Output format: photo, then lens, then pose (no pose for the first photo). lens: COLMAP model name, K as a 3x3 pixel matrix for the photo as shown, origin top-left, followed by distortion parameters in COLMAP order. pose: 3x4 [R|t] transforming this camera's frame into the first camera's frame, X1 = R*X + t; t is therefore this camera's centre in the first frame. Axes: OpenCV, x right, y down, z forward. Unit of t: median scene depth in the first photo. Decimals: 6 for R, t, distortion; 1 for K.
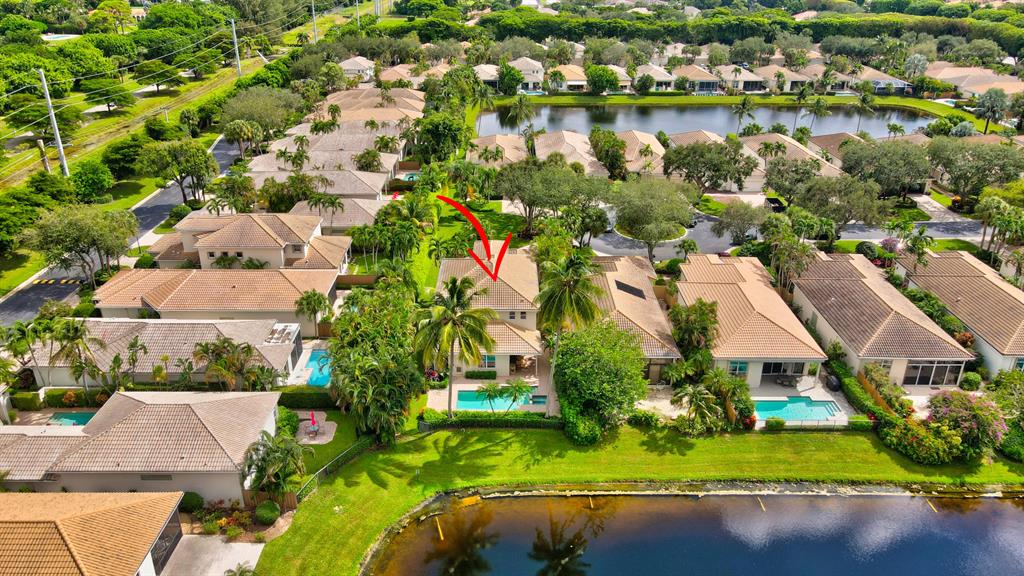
lens RADIAL K [[759.7, 0, 505.1], [0, 759.7, 287.6], [0, 0, 1]] dist [0.016785, 0.004648]
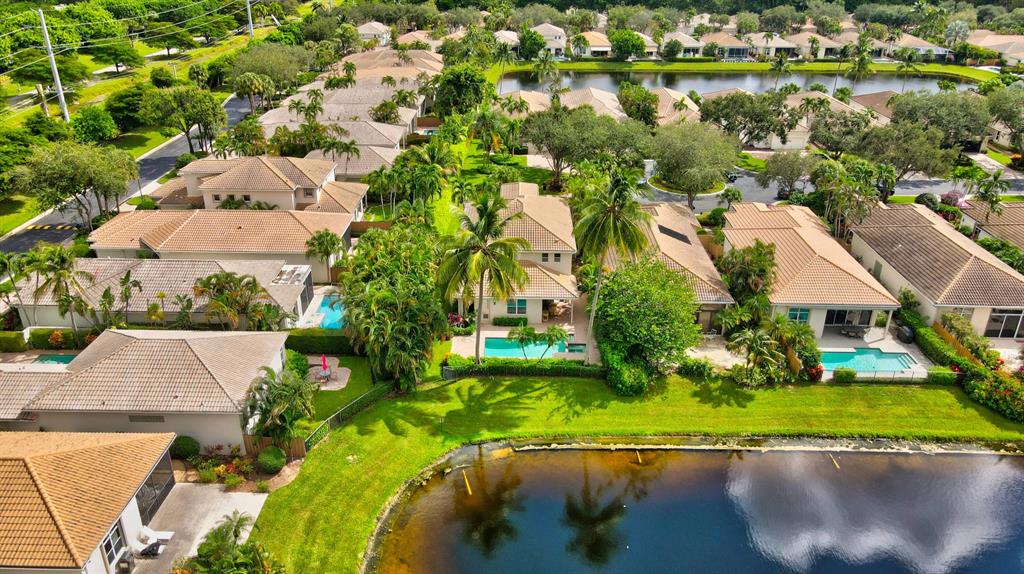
lens RADIAL K [[759.7, 0, 505.1], [0, 759.7, 286.6], [0, 0, 1]] dist [0.016785, 0.004648]
pose [[0.999813, 0.009559, -0.016815, -0.023953], [-0.009351, 0.999879, 0.012420, 0.064242], [0.016931, -0.012261, 0.999781, 0.102025]]
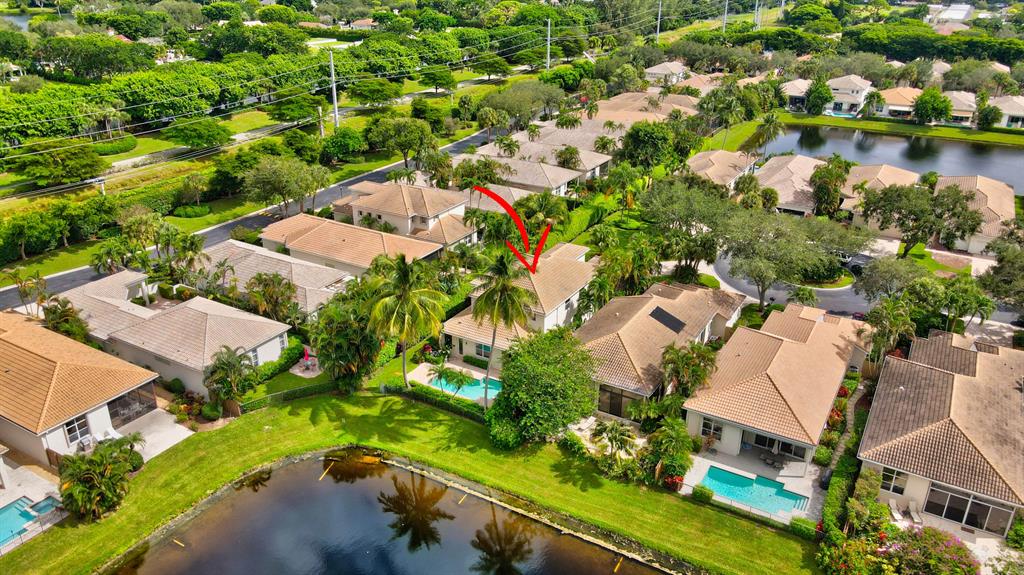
lens RADIAL K [[759.7, 0, 505.1], [0, 759.7, 287.1], [0, 0, 1]] dist [0.016785, 0.004648]
pose [[0.858883, 0.209161, -0.467517, 0.484184], [-0.212780, 0.976028, 0.045761, -0.042569], [0.465881, 0.060175, 0.882799, 0.099746]]
